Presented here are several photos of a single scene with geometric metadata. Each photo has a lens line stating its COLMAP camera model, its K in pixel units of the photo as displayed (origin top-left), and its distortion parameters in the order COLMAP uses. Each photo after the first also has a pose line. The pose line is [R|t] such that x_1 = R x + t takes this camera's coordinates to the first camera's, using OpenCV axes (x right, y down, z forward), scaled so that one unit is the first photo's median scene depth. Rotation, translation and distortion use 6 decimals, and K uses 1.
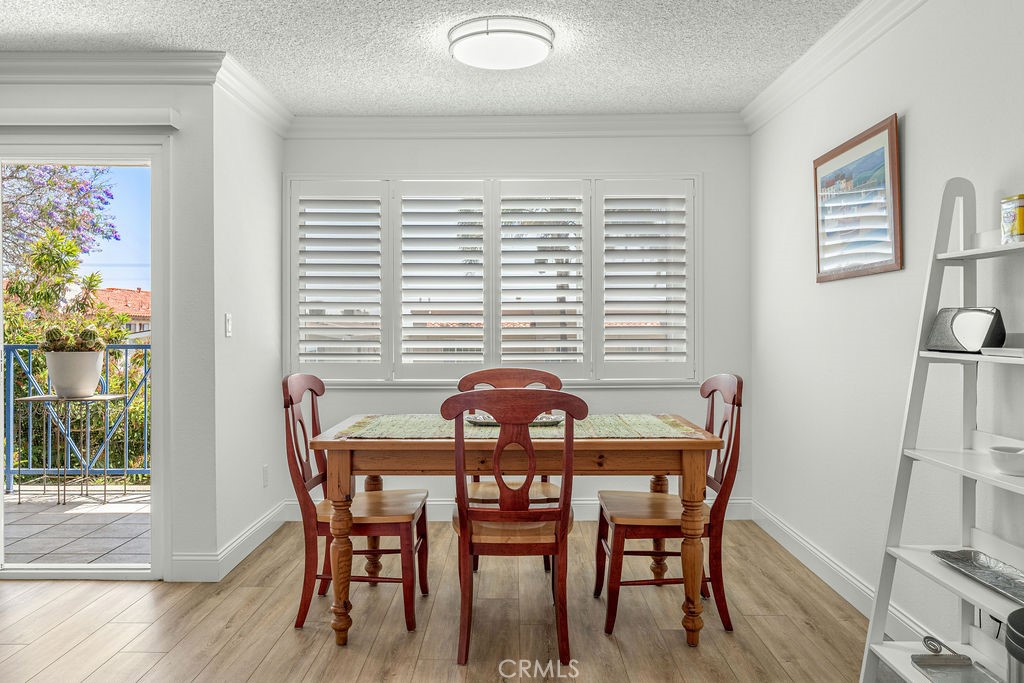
lens RADIAL K [[759.6, 0, 512.0], [0, 759.6, 341.5], [0, 0, 1]] dist [0.000067, -0.000811]
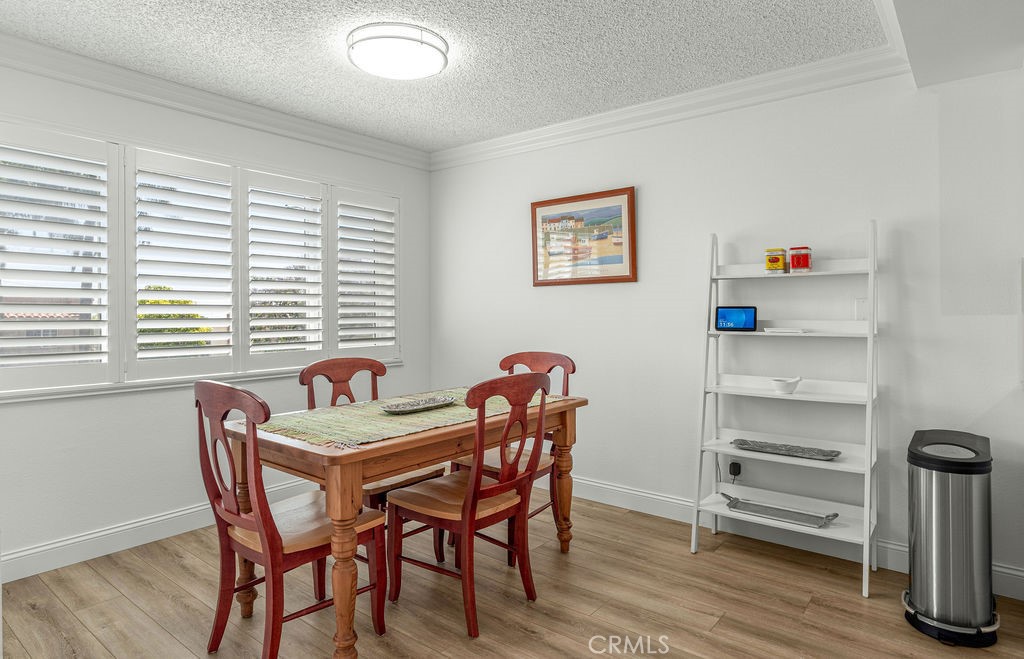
lens RADIAL K [[580.0, 0, 512.5], [0, 580.0, 318.0], [0, 0, 1]] dist [0.001382, 0.000087]
pose [[0.619021, -0.007103, 0.785342, -0.530940], [0.019415, 0.999792, -0.006260, -0.010329], [-0.785135, 0.019123, 0.619030, 0.358246]]
